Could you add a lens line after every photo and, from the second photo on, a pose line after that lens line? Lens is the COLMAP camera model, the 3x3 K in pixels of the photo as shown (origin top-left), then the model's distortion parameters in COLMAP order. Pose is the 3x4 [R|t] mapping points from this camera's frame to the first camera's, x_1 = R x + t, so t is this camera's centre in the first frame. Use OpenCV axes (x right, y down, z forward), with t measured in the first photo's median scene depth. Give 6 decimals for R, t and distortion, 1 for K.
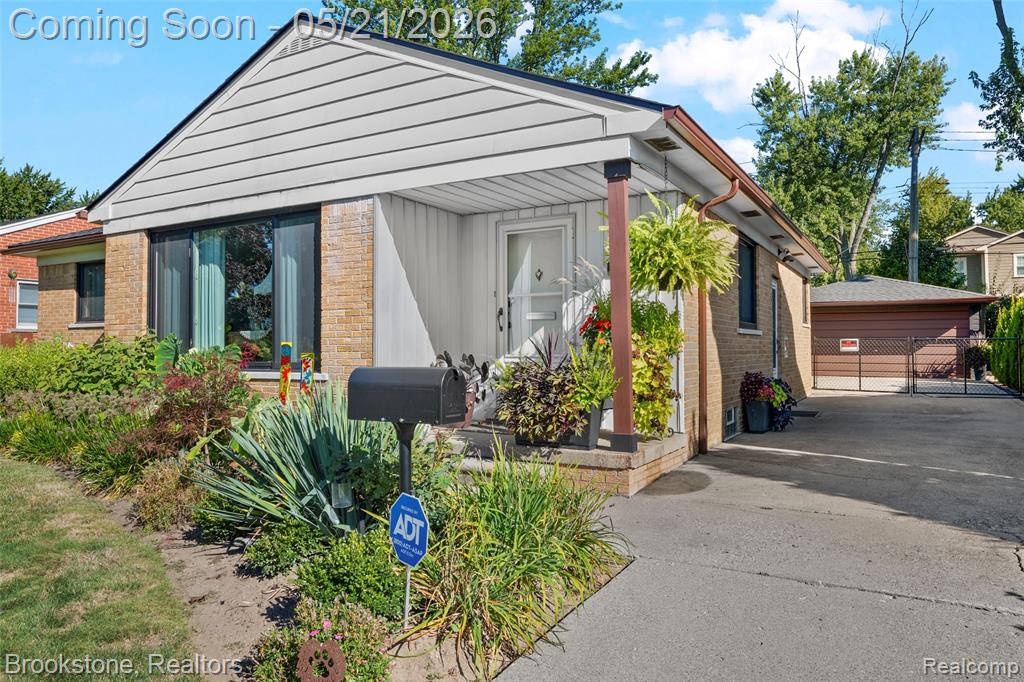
lens RADIAL K [[686.0, 0, 516.6], [0, 686.0, 346.7], [0, 0, 1]] dist [0.000408, 0.001141]
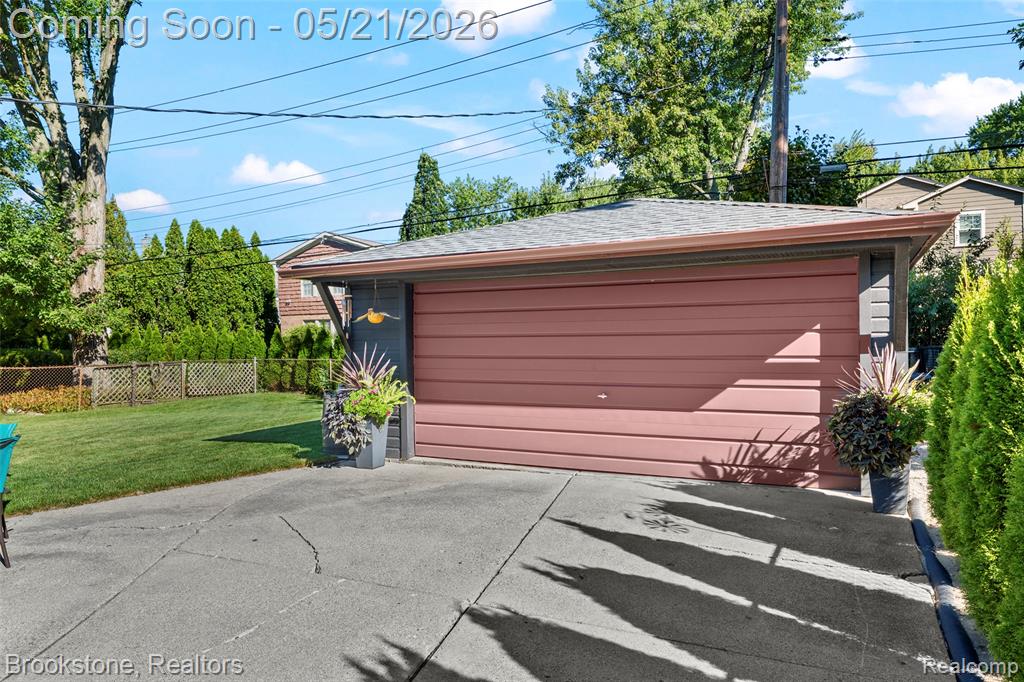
lens RADIAL K [[686.0, 0, 507.4], [0, 686.0, 341.1], [0, 0, 1]] dist [0.000408, 0.001141]
pose [[0.998546, -0.001367, 0.053896, 0.475811], [0.001666, 0.999984, -0.005495, -0.020435], [-0.053888, 0.005577, 0.998531, 0.687447]]
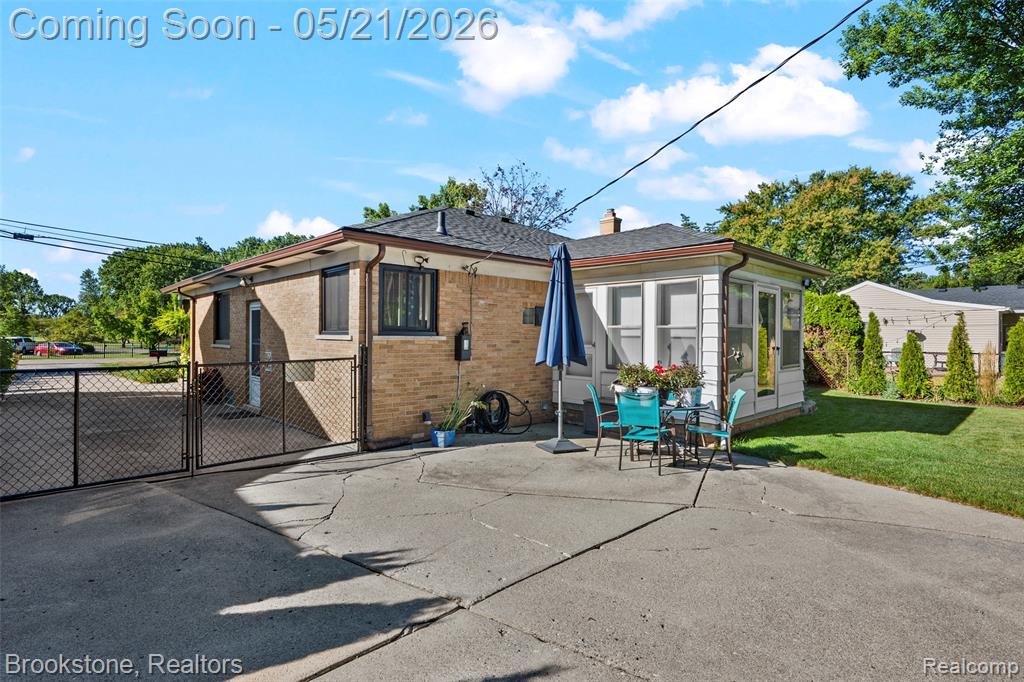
lens RADIAL K [[504.3, 0, 510.1], [0, 504.3, 333.0], [0, 0, 1]] dist [0.003095, 0.000476]
pose [[-0.295423, 0.004757, -0.955355, 0.595629], [-0.001121, 0.999985, 0.005326, -0.023698], [0.955366, 0.002644, -0.295413, 0.916803]]
